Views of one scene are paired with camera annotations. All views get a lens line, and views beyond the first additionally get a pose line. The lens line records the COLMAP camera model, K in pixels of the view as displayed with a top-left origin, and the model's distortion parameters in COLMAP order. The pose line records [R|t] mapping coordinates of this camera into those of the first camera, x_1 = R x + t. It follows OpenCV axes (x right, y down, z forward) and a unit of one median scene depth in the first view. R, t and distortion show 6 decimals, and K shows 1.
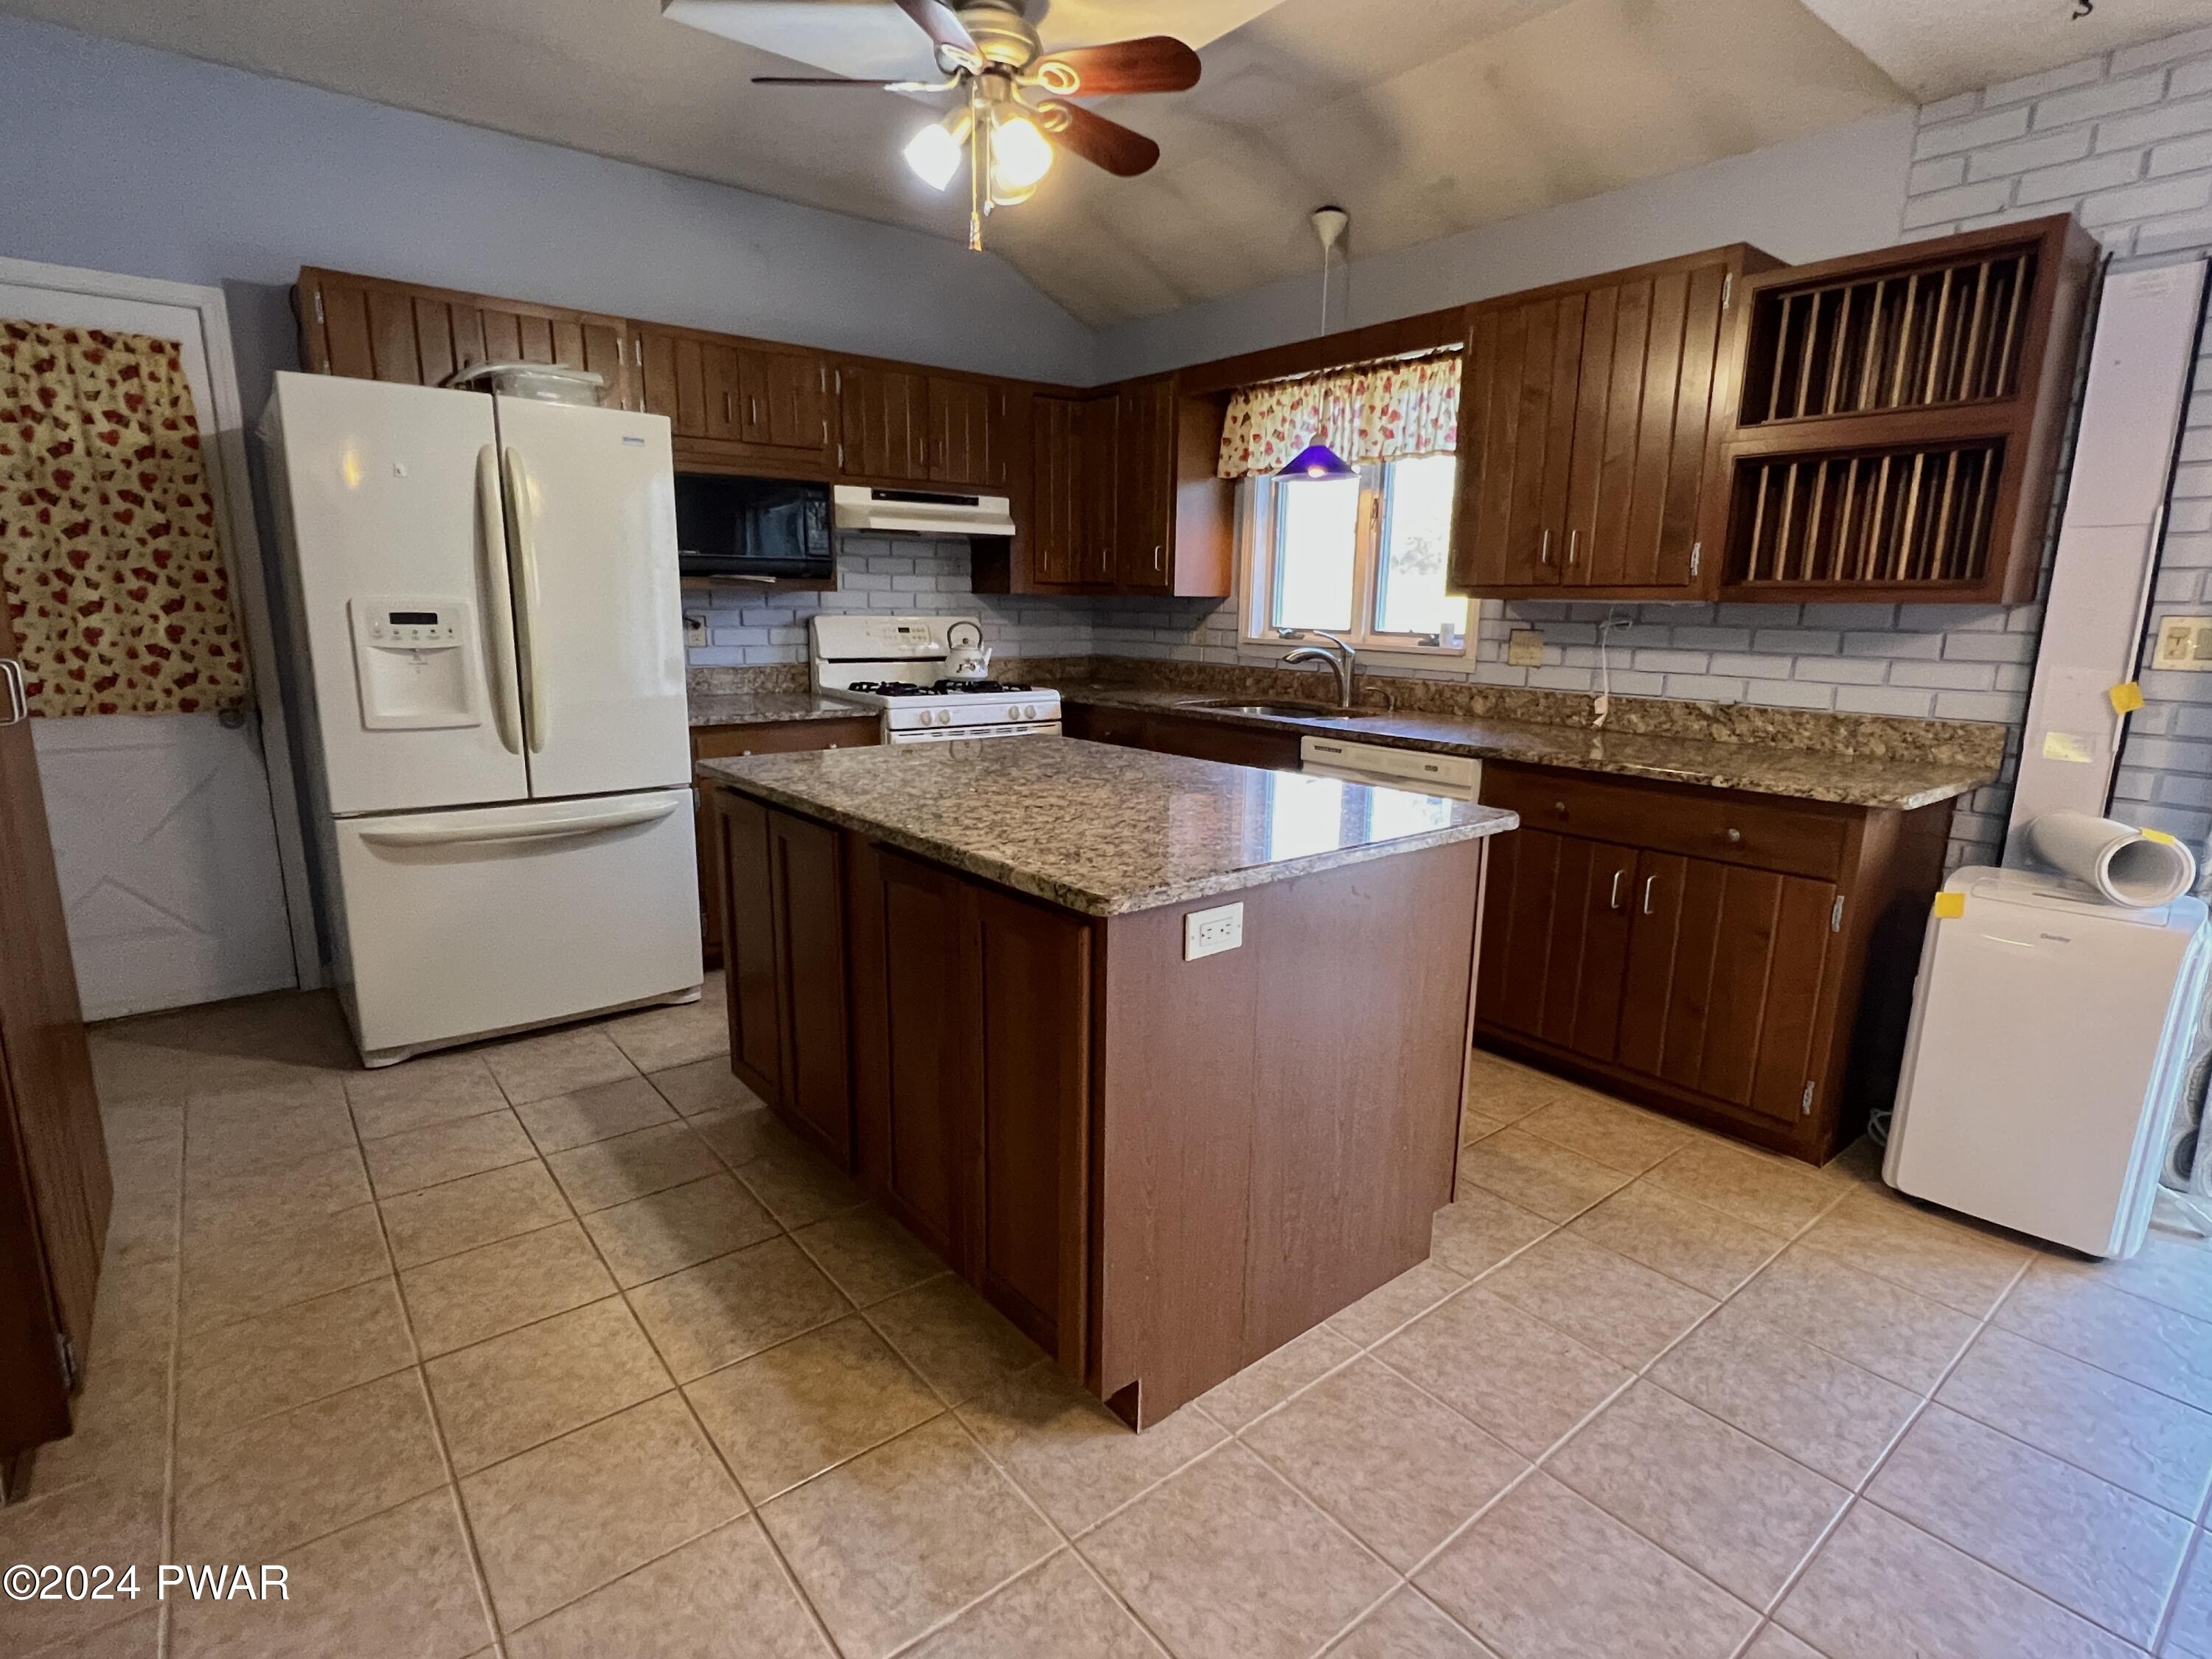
lens RADIAL K [[1102.3, 0, 1106.1], [0, 1102.3, 835.6], [0, 0, 1]] dist [-0.004624, 0.002696]
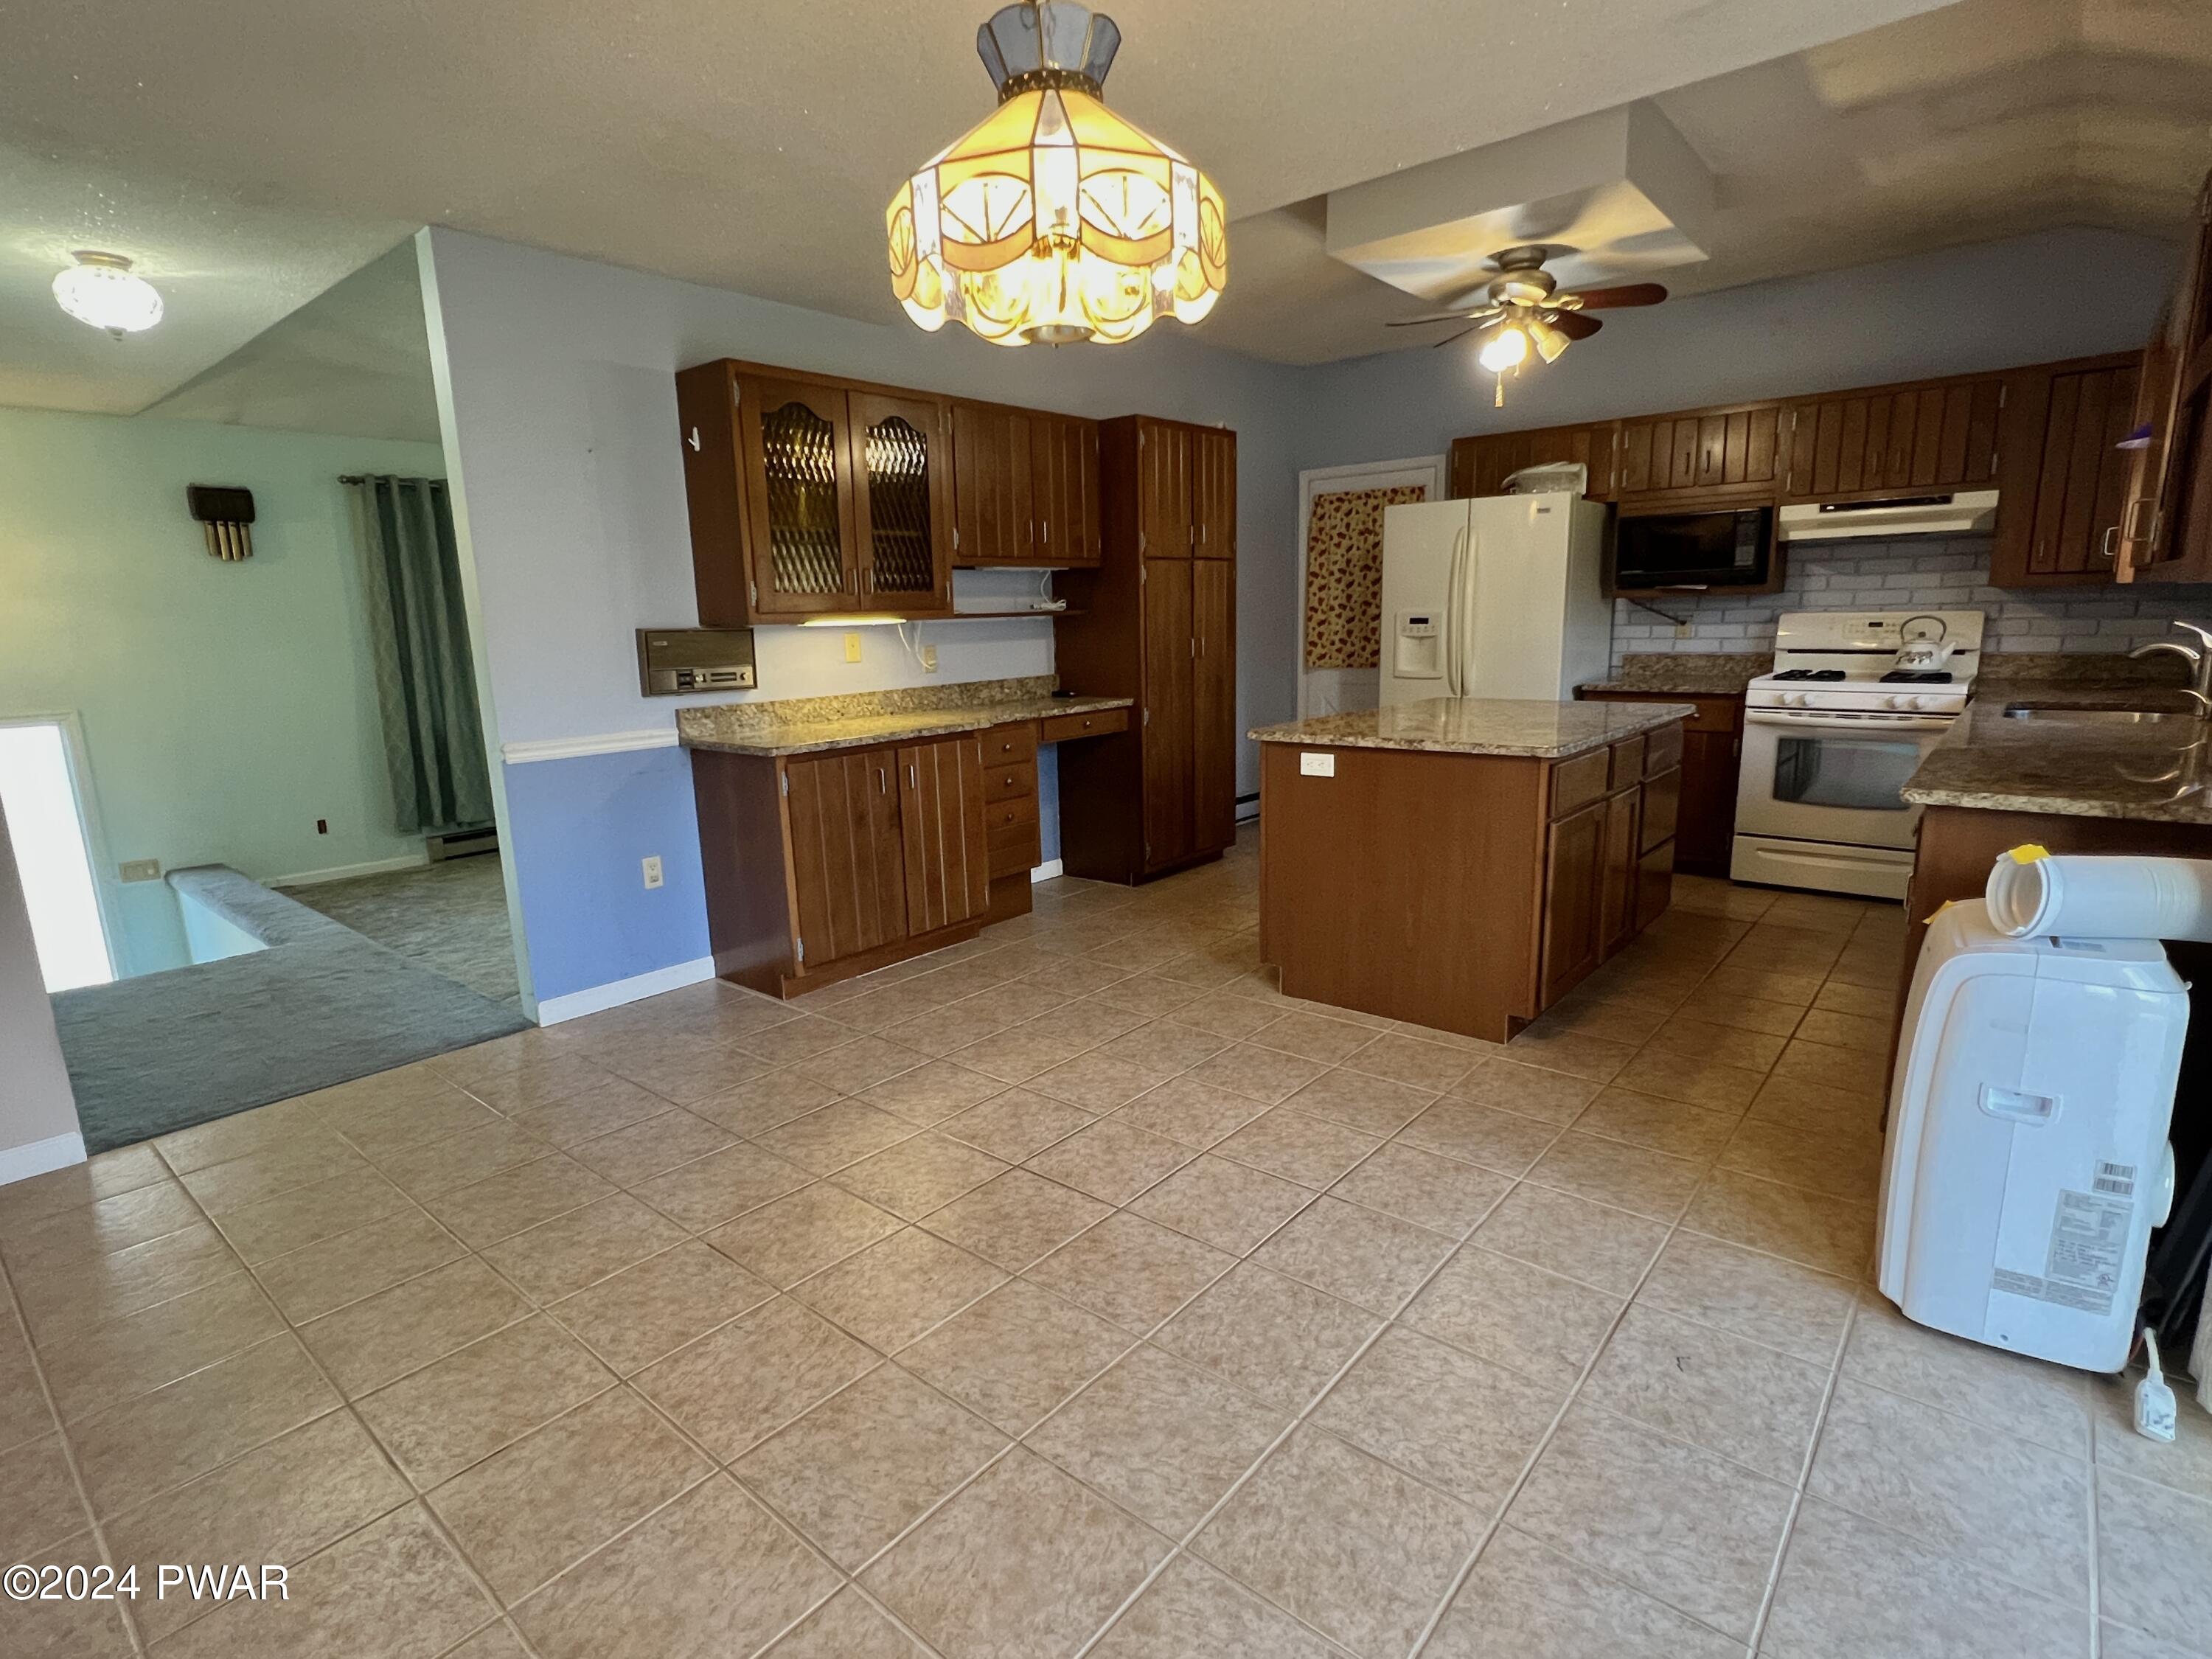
lens RADIAL K [[1102.3, 0, 1094.6], [0, 1102.3, 831.1], [0, 0, 1]] dist [-0.004624, 0.002696]
pose [[0.185046, 0.172779, -0.967422, 0.835408], [-0.176721, 0.974226, 0.140191, -0.004321], [0.966710, 0.145022, 0.210810, 0.058765]]
